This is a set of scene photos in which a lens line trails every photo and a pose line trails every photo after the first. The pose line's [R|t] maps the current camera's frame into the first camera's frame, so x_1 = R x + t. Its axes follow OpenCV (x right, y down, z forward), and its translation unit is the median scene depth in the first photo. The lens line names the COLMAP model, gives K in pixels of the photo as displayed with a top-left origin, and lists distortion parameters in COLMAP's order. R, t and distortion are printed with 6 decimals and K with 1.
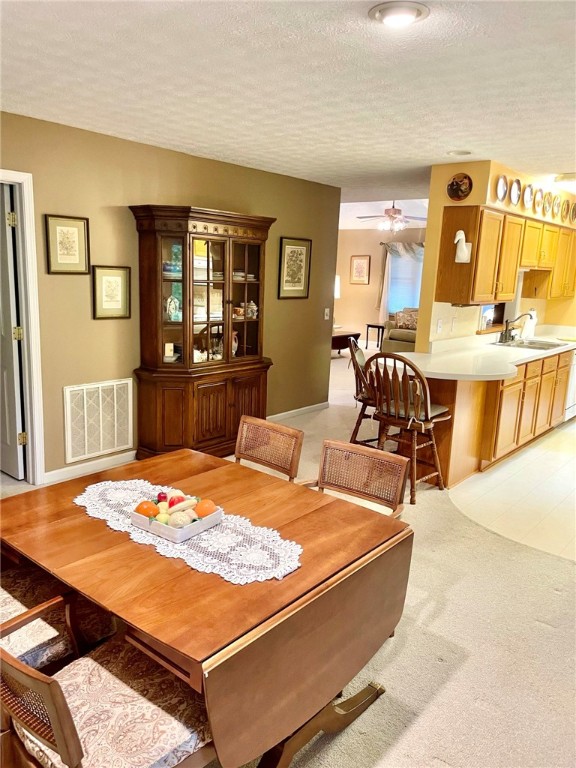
lens RADIAL K [[586.4, 0, 272.5], [0, 586.4, 380.6], [0, 0, 1]] dist [0.081290, -0.114622]
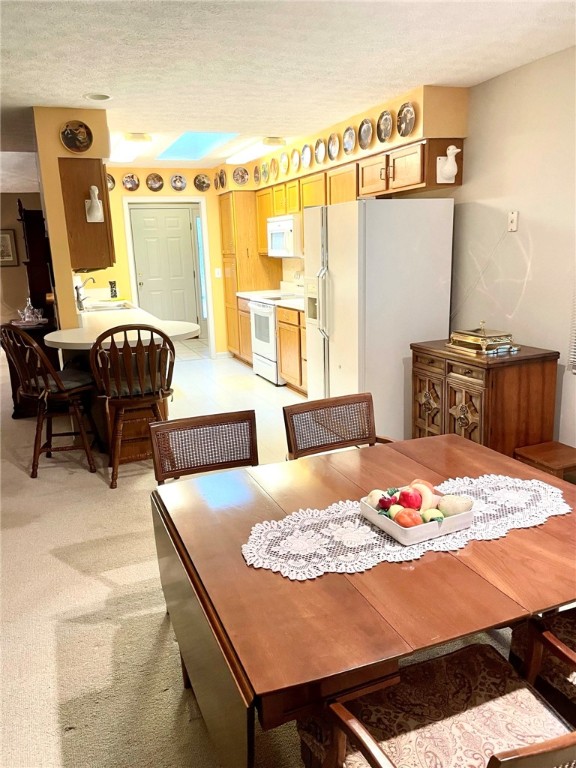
lens RADIAL K [[586.4, 0, 281.5], [0, 586.4, 385.0], [0, 0, 1]] dist [0.081290, -0.114622]
pose [[0.465405, -0.258902, 0.846385, -0.283329], [0.220843, 0.959985, 0.172215, -0.037613], [-0.857103, 0.106768, 0.503959, 0.232020]]
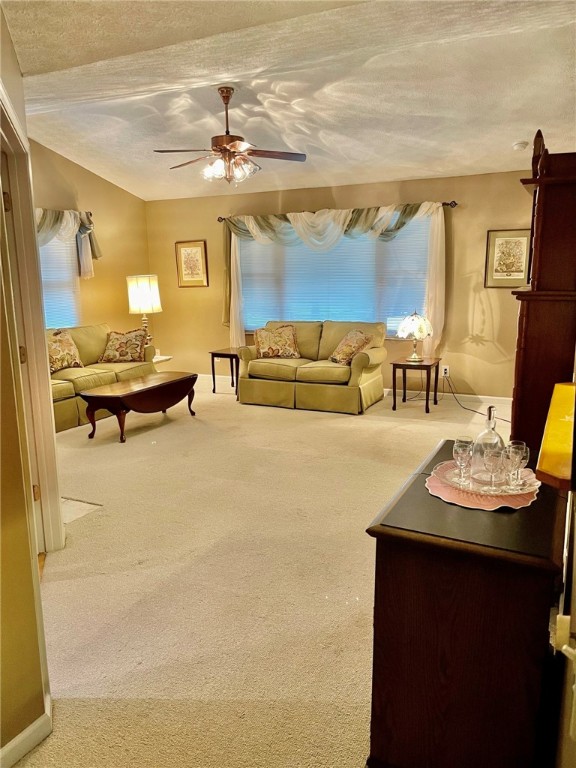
lens RADIAL K [[586.4, 0, 287.1], [0, 586.4, 388.8], [0, 0, 1]] dist [0.081290, -0.114622]
pose [[0.964837, -0.102437, 0.242065, 0.160743], [0.100291, 0.994732, 0.021206, -0.118616], [-0.242962, 0.003816, 0.970028, 0.735684]]
